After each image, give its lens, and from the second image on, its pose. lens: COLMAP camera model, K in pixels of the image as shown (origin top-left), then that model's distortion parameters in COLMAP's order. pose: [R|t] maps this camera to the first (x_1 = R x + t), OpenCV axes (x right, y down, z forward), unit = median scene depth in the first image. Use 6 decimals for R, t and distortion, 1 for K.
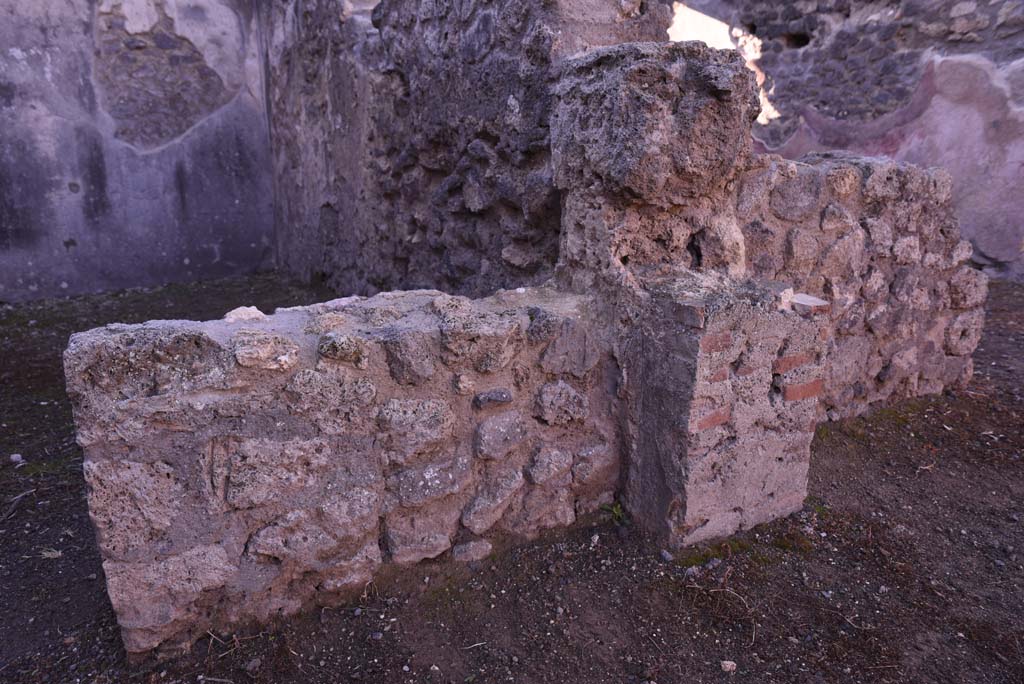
lens RADIAL K [[689.3, 0, 508.8], [0, 689.3, 347.2], [0, 0, 1]] dist [-0.135937, 0.091735]
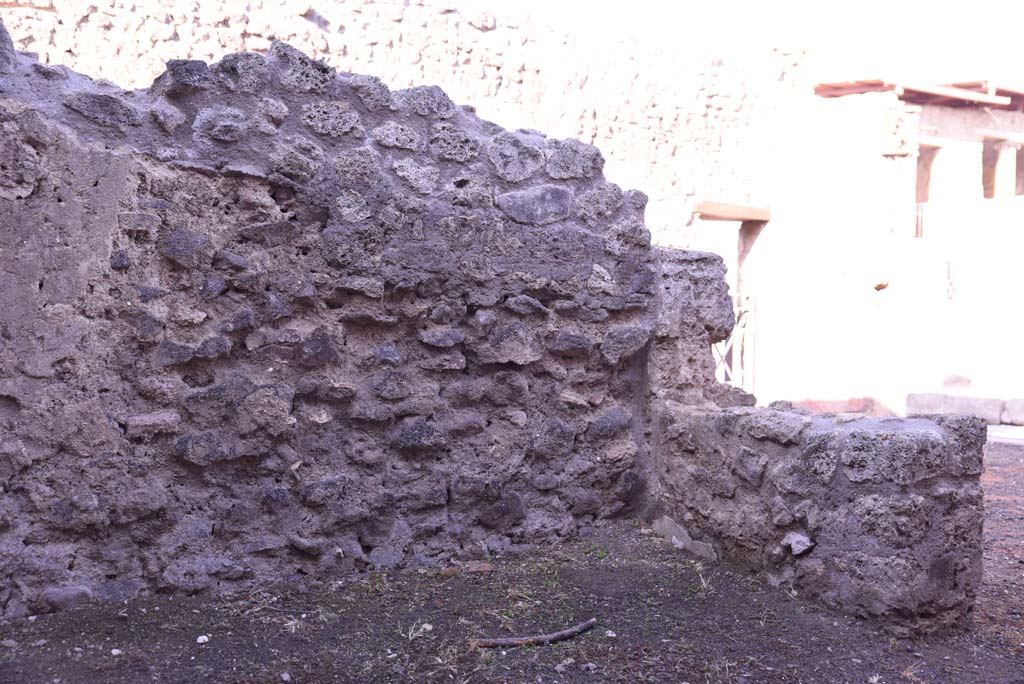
lens RADIAL K [[1073.4, 0, 512.8], [0, 1073.4, 346.7], [0, 0, 1]] dist [-0.024684, 0.123201]
pose [[-0.070819, -0.024069, 0.997199, -1.146959], [0.246377, 0.968312, 0.040869, -0.204515], [-0.966583, 0.248582, -0.062645, 0.776308]]
